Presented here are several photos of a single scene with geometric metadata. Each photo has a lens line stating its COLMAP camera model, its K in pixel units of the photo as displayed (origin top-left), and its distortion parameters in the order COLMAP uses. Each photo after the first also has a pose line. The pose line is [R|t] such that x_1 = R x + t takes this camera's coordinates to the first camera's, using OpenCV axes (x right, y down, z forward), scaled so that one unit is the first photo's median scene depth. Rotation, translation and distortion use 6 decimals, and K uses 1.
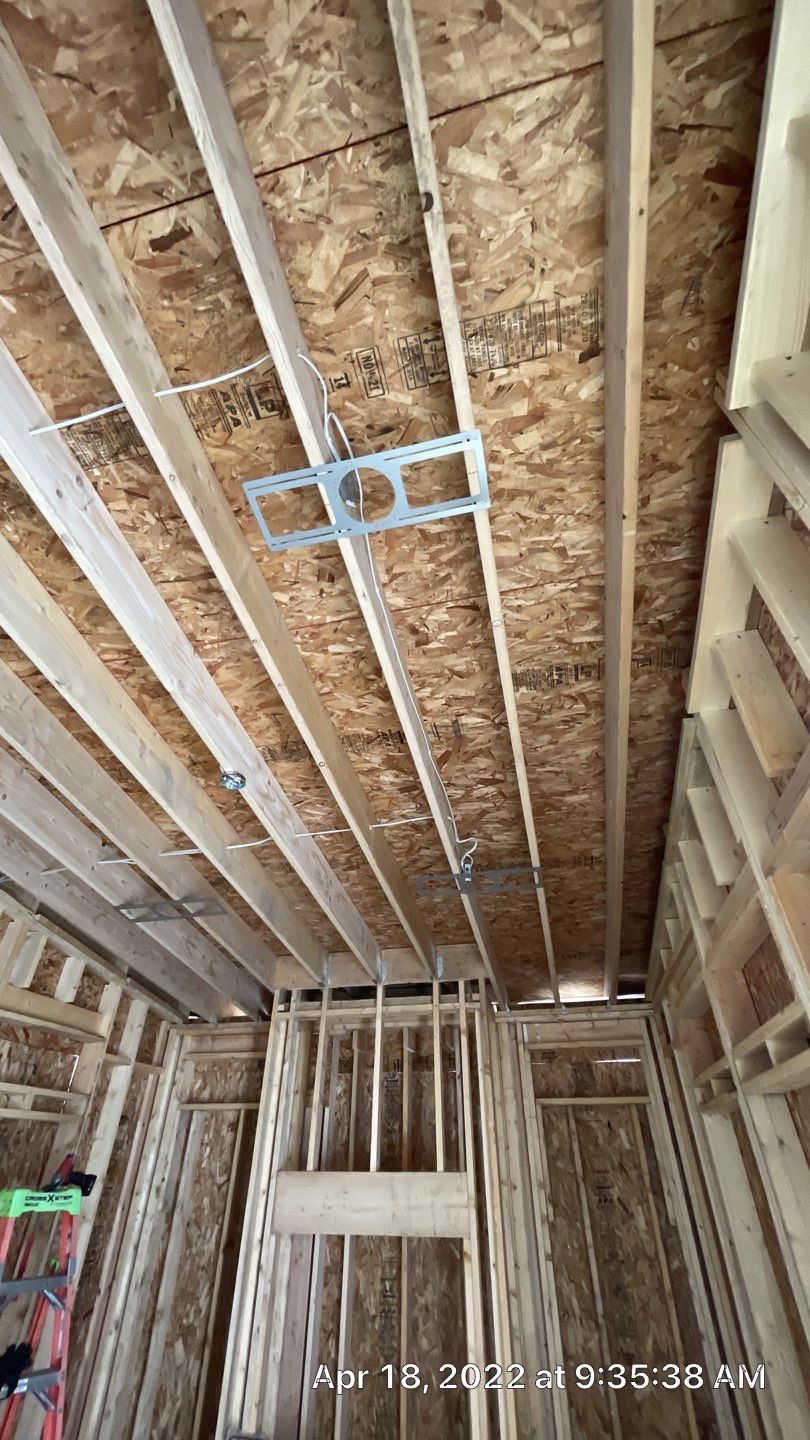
lens RADIAL K [[577.8, 0, 408.4], [0, 577.8, 714.3], [0, 0, 1]] dist [-0.002016, -0.000222]
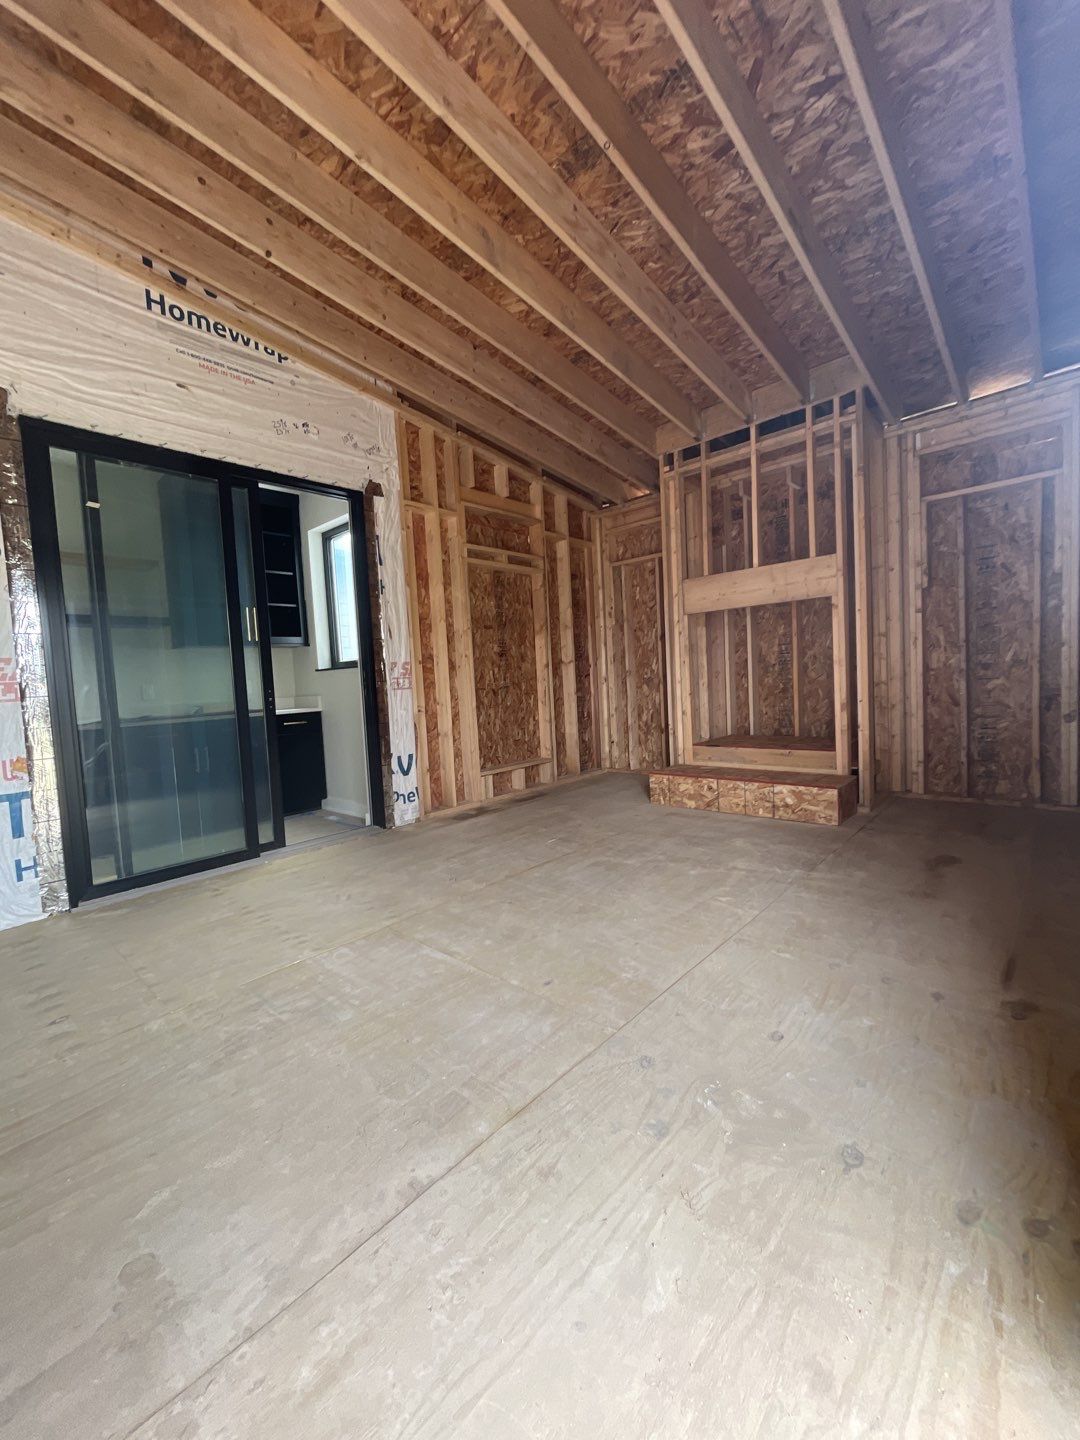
lens RADIAL K [[577.8, 0, 540.0], [0, 577.8, 714.0], [0, 0, 1]] dist [-0.003227, 0.000363]
pose [[0.871368, -0.018228, -0.490292, 0.127495], [0.342526, 0.738074, 0.581311, 0.117938], [0.351276, -0.674473, 0.649378, -0.183733]]
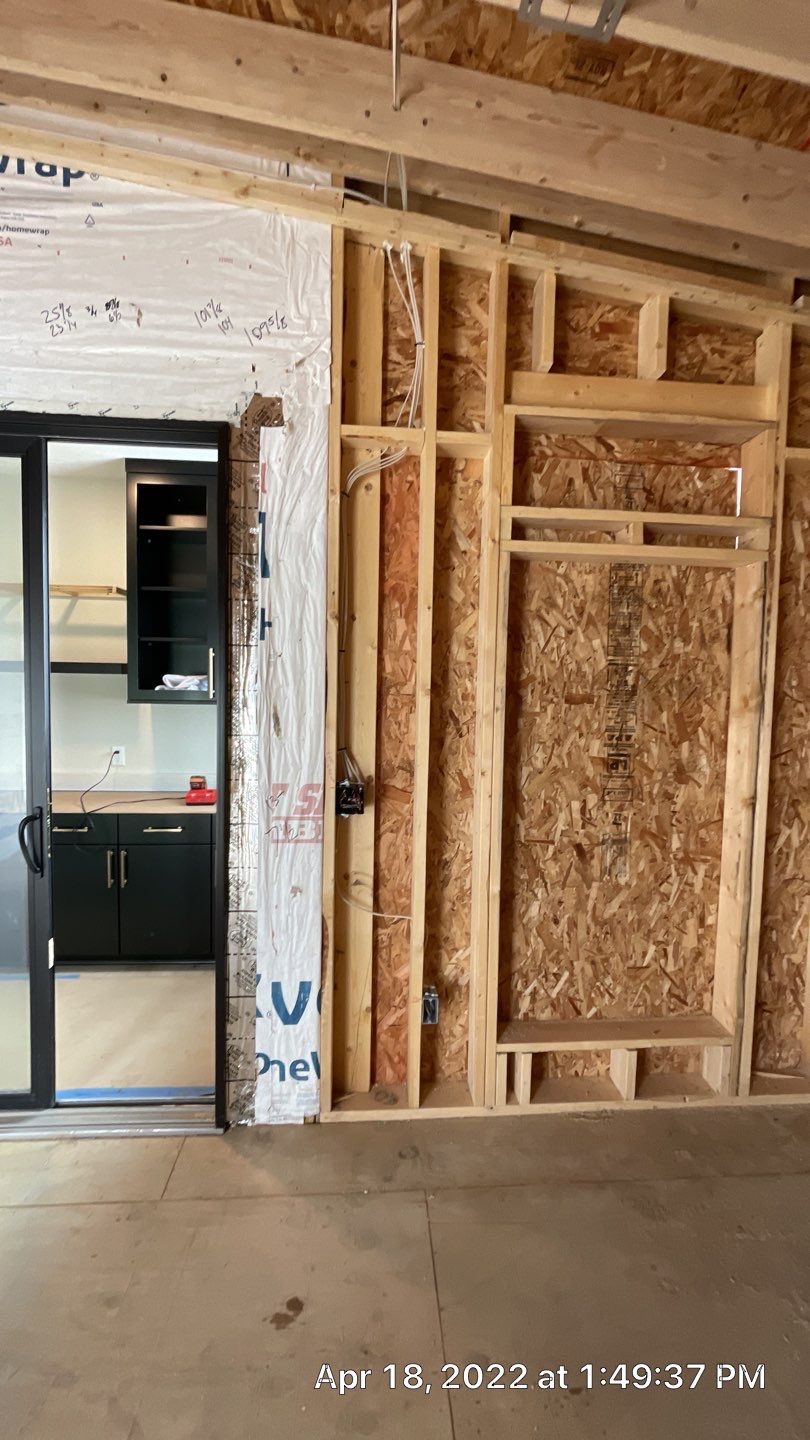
lens RADIAL K [[561.6, 0, 396.4], [0, 561.6, 713.2], [0, 0, 1]] dist [0.000416, 0.000198]
pose [[0.300548, 0.053313, -0.952276, -0.152781], [0.571138, 0.789569, 0.224461, 0.487772], [0.763854, -0.611342, 0.206854, 0.515073]]
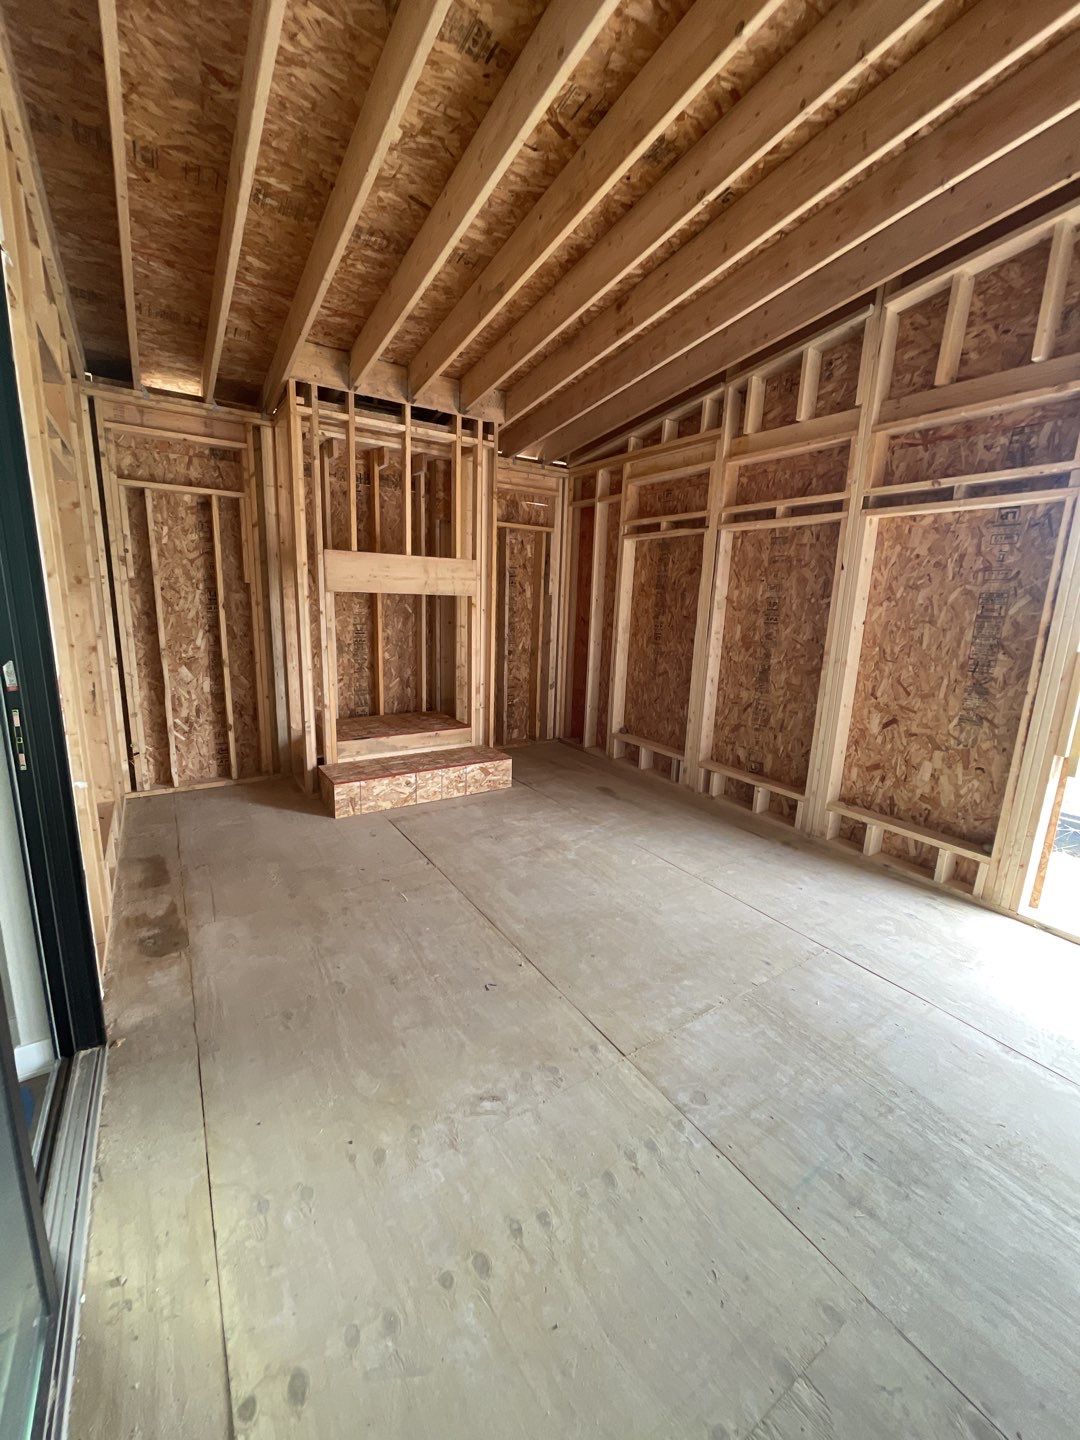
lens RADIAL K [[577.3, 0, 543.9], [0, 577.3, 716.3], [0, 0, 1]] dist [-0.000299, -0.002670]
pose [[0.688378, -0.126287, 0.714274, -0.714866], [-0.470186, 0.672137, 0.571976, 0.153078], [-0.552323, -0.729577, 0.403306, 0.066634]]
